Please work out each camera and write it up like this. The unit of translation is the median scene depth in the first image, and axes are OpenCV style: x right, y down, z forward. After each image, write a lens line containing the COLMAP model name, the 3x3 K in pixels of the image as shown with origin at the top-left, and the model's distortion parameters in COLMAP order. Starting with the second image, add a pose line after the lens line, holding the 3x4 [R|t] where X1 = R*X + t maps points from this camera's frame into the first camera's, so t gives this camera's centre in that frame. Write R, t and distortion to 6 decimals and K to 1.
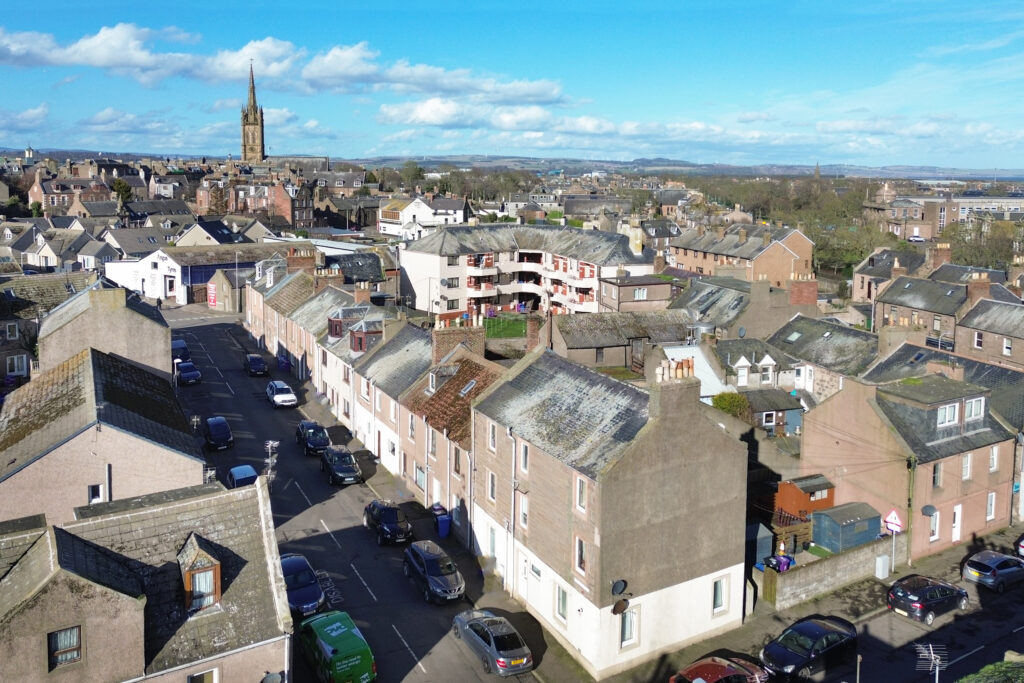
lens RADIAL K [[853.3, 0, 472.2], [0, 853.3, 354.5], [0, 0, 1]] dist [0.071289, -0.070000]
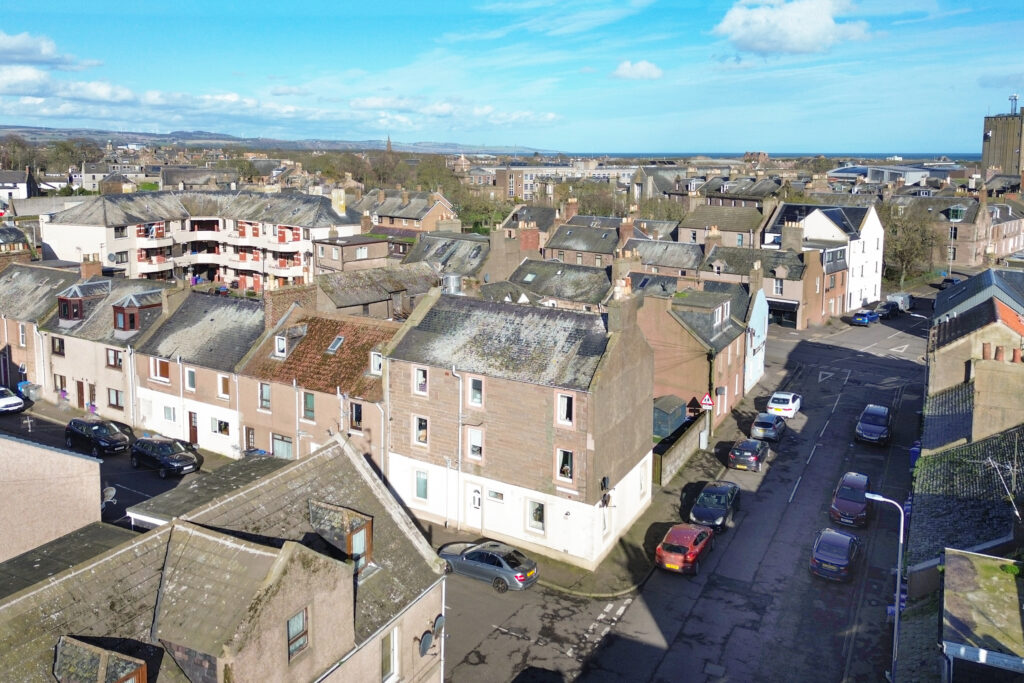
lens RADIAL K [[853.3, 0, 500.5], [0, 853.3, 367.0], [0, 0, 1]] dist [0.071289, -0.070000]
pose [[0.846225, -0.131089, 0.516449, -0.186936], [0.110414, 0.991367, 0.070717, 0.009076], [-0.521260, -0.002820, 0.853393, 0.042204]]
